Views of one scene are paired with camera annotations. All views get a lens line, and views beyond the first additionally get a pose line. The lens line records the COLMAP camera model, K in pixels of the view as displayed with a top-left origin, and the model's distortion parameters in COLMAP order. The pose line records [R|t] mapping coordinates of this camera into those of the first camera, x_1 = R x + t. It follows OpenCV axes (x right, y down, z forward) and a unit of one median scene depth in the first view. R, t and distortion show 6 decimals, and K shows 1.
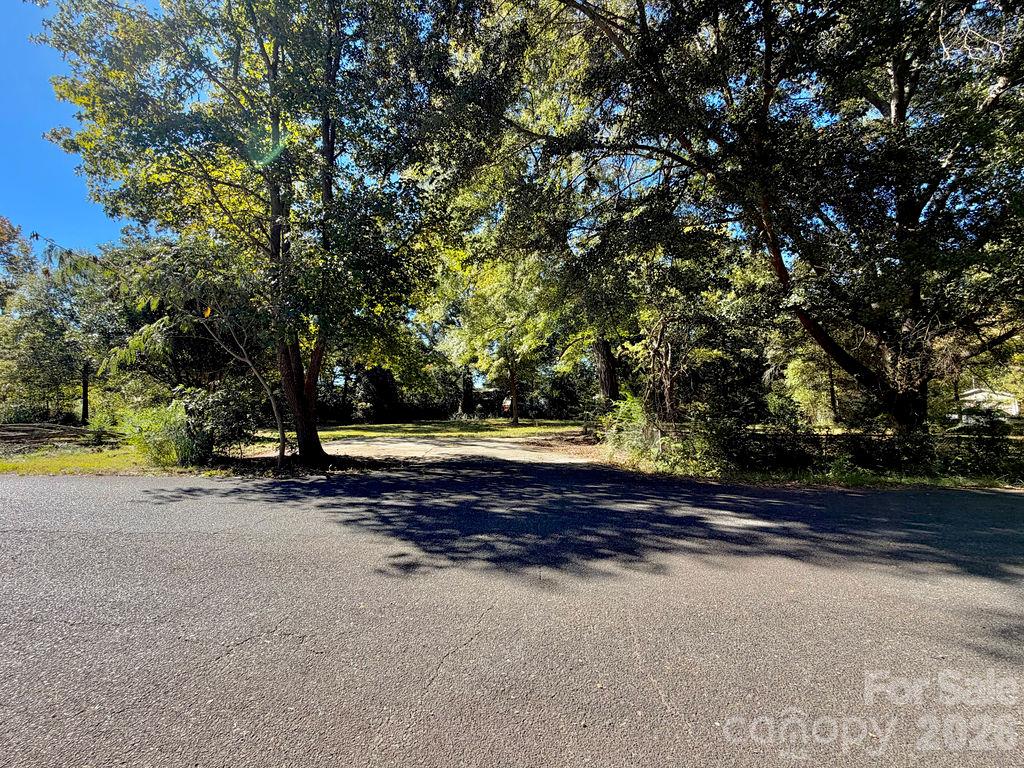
lens RADIAL K [[410.4, 0, 513.4], [0, 410.4, 384.4], [0, 0, 1]] dist [-0.007903, 0.001792]
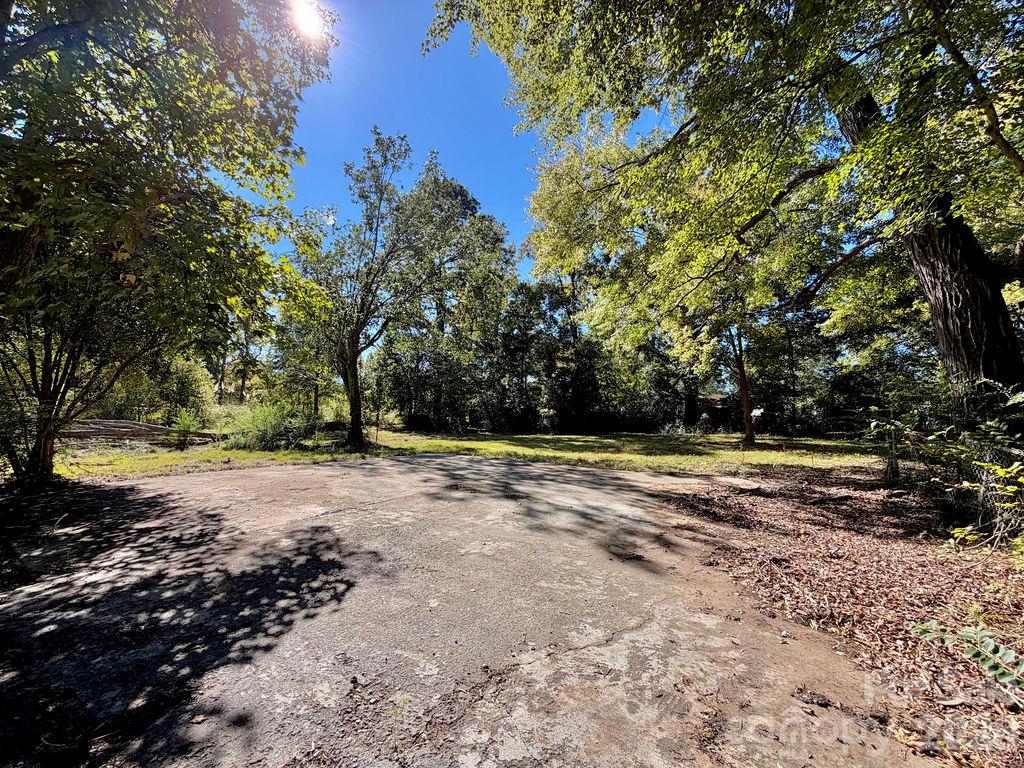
lens RADIAL K [[410.4, 0, 508.6], [0, 410.4, 381.1], [0, 0, 1]] dist [-0.007903, 0.001792]
pose [[0.828185, -0.030966, -0.559599, 0.046782], [0.011766, 0.999213, -0.037879, 0.017475], [0.560332, 0.024786, 0.827897, 0.237739]]
